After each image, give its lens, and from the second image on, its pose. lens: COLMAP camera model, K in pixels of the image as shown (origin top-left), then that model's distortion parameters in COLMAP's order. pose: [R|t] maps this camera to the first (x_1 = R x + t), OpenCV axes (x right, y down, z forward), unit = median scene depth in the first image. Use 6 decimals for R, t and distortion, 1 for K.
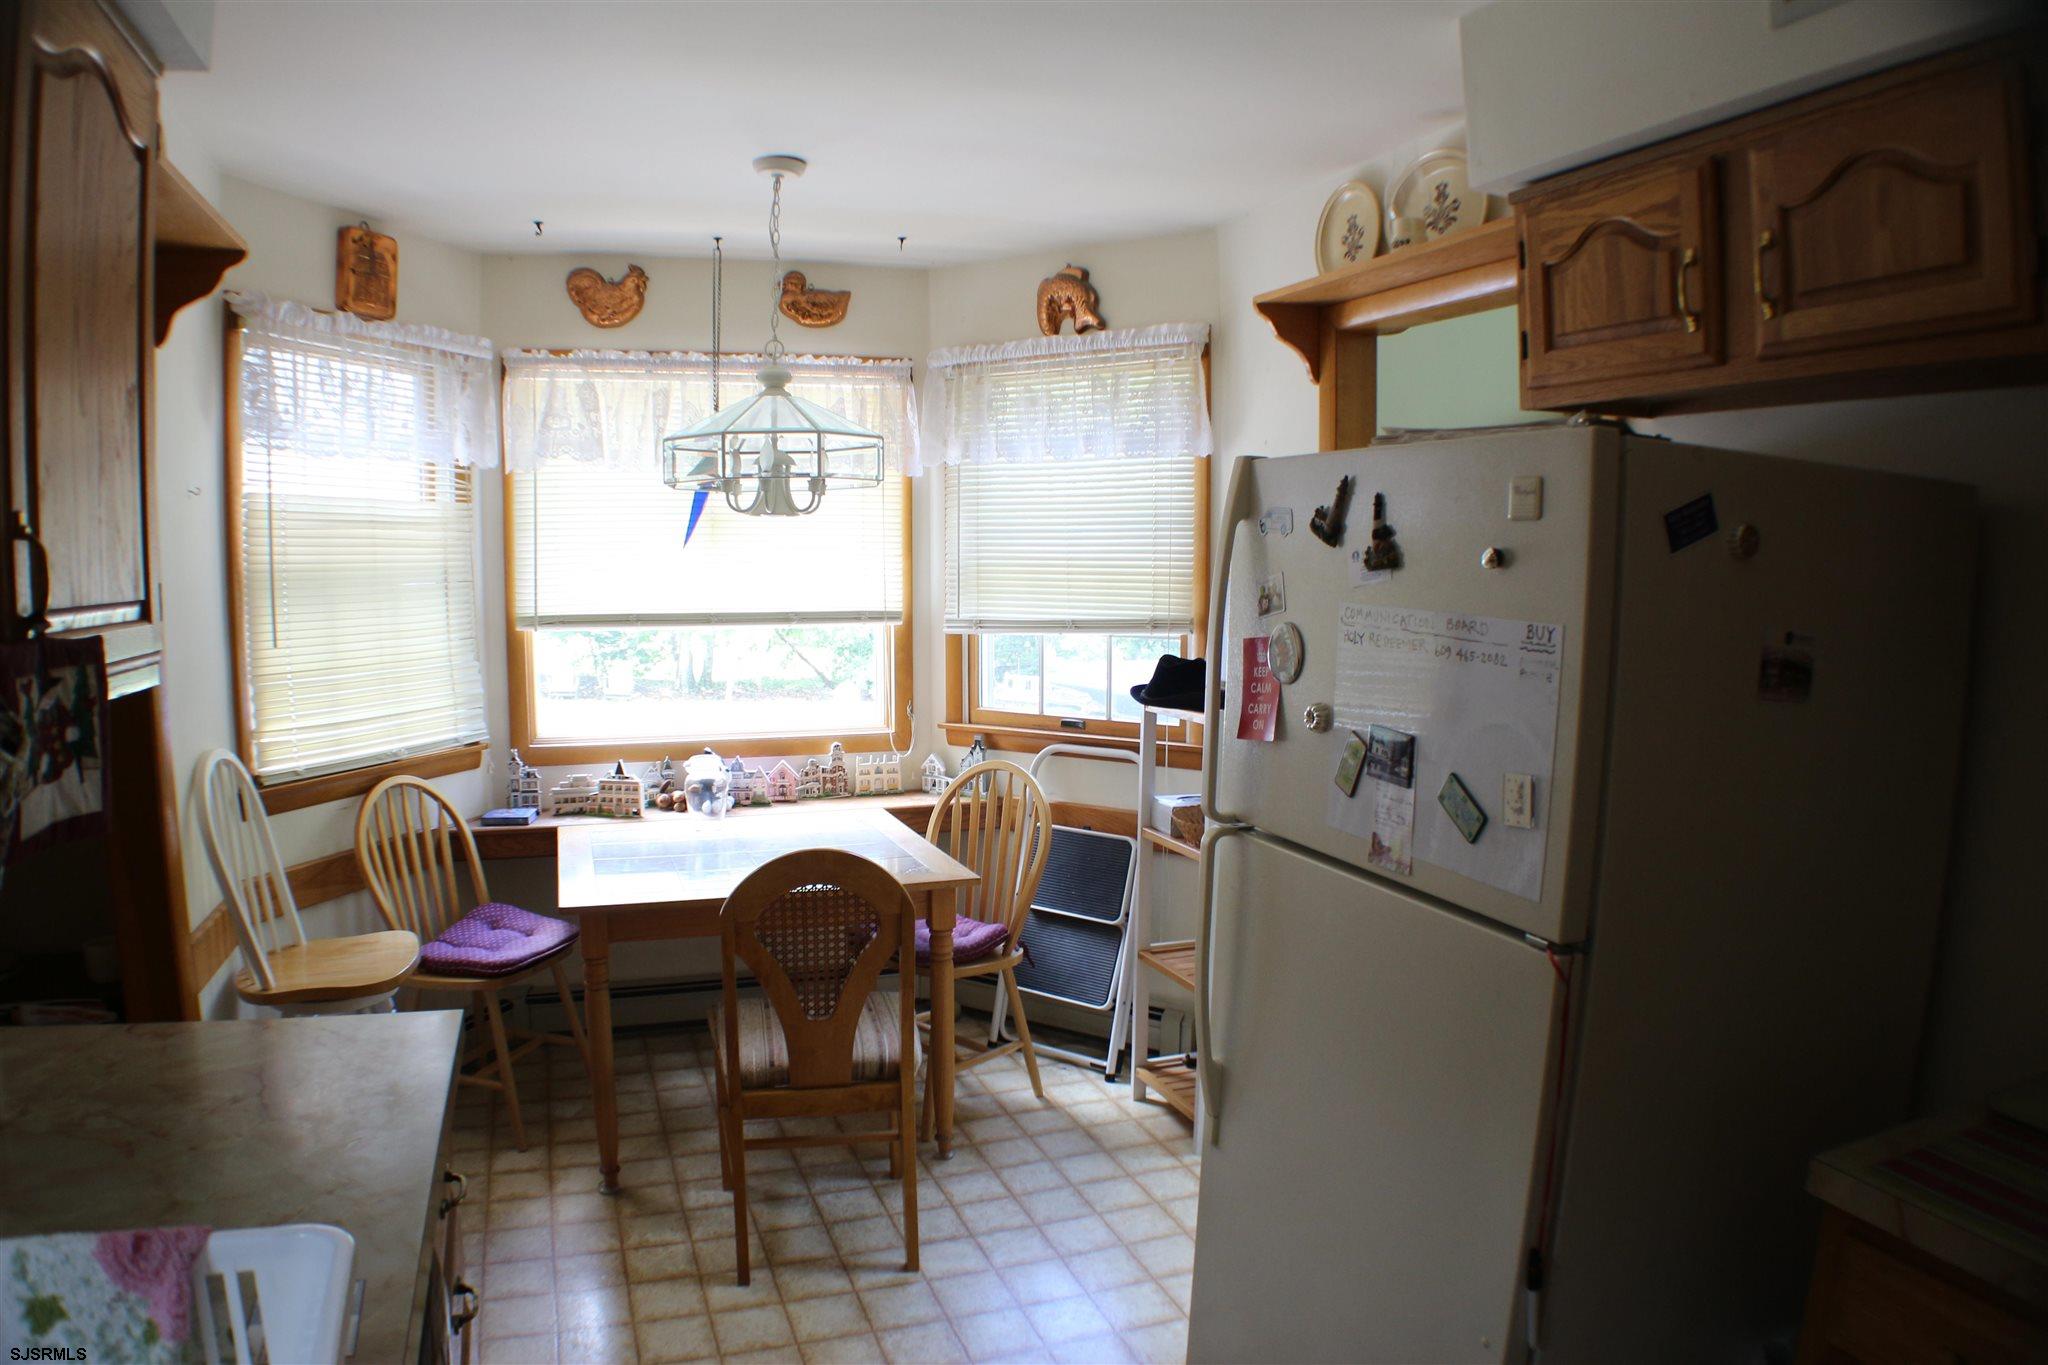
lens RADIAL K [[1294.7, 0, 1024.0], [0, 1294.7, 682.5], [0, 0, 1]] dist [-0.226181, 0.065793]
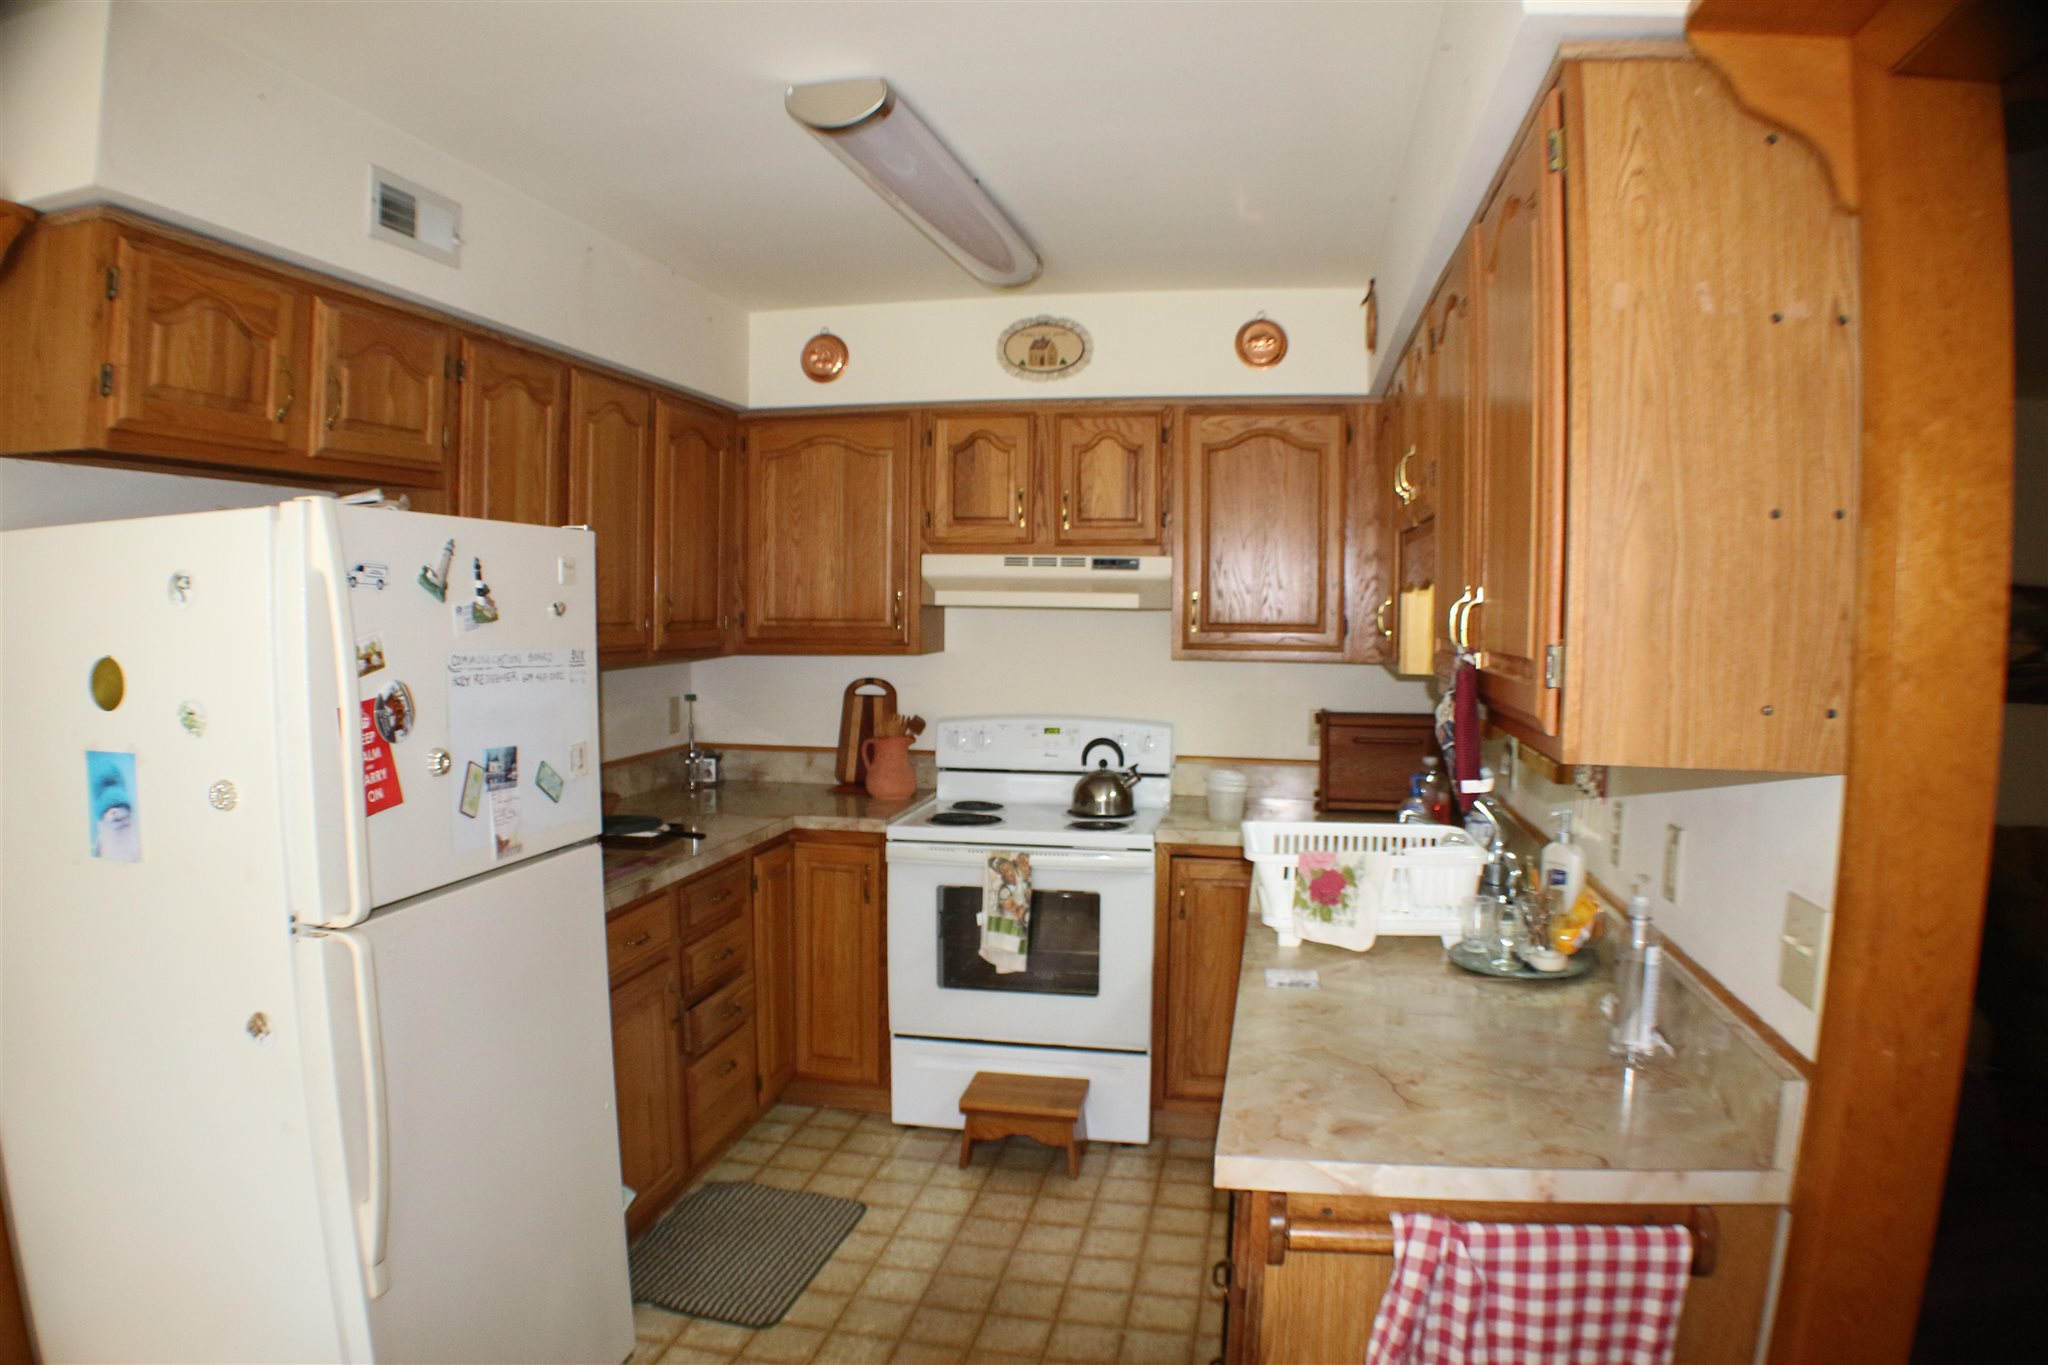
lens RADIAL K [[1294.7, 0, 1024.0], [0, 1294.7, 682.5], [0, 0, 1]] dist [-0.226181, 0.065793]
pose [[-0.853797, -0.042124, 0.518899, -0.773314], [0.040636, 0.988288, 0.147090, -0.182794], [-0.519018, 0.146670, -0.842086, 1.723353]]
